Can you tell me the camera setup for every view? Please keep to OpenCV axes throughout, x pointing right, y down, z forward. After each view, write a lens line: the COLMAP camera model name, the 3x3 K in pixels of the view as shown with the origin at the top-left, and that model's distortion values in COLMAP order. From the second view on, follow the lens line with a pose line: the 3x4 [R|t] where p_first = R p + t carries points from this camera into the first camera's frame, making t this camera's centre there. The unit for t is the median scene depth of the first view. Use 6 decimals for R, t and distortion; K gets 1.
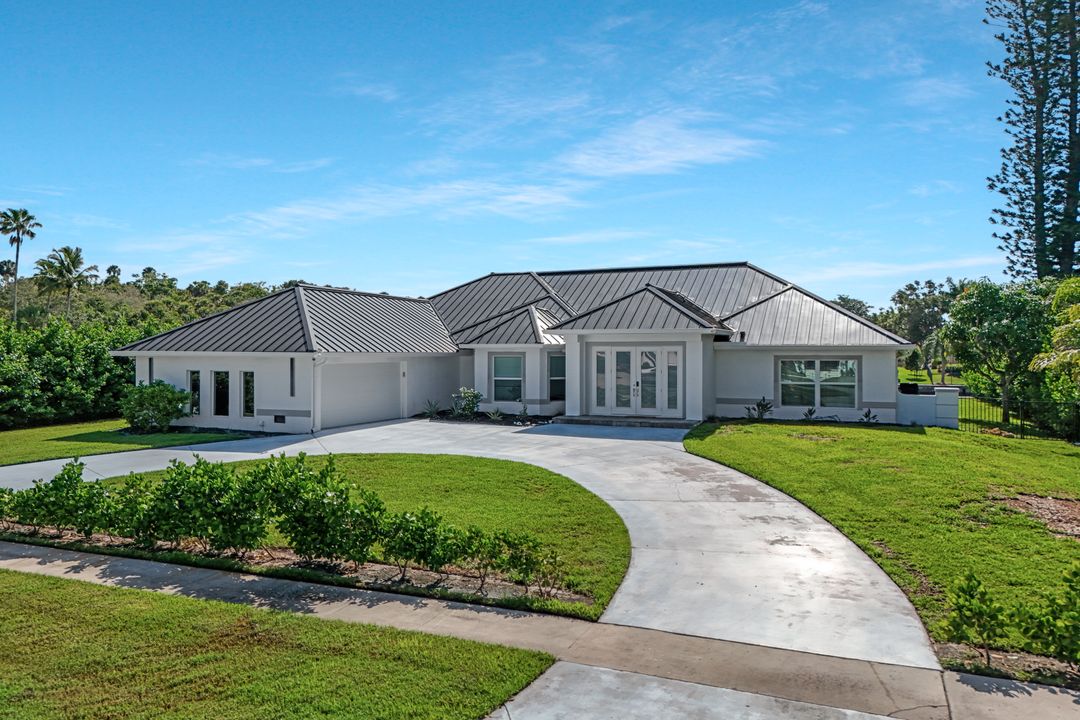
lens RADIAL K [[800.7, 0, 543.8], [0, 800.7, 316.4], [0, 0, 1]] dist [0.082509, -0.094563]
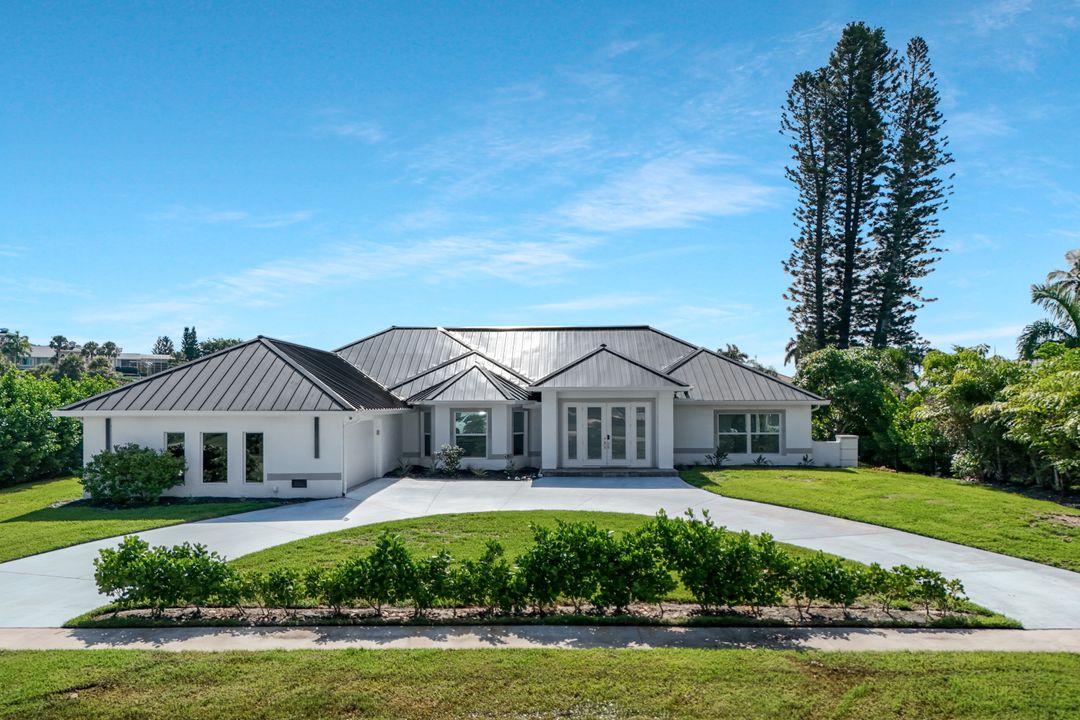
lens RADIAL K [[797.1, 0, 543.3], [0, 797.1, 361.7], [0, 0, 1]] dist [0.087850, -0.093735]
pose [[0.924482, 0.015096, 0.380926, -0.413452], [-0.012337, 0.999877, -0.009684, -0.006628], [-0.381025, 0.004253, 0.924555, 0.040932]]
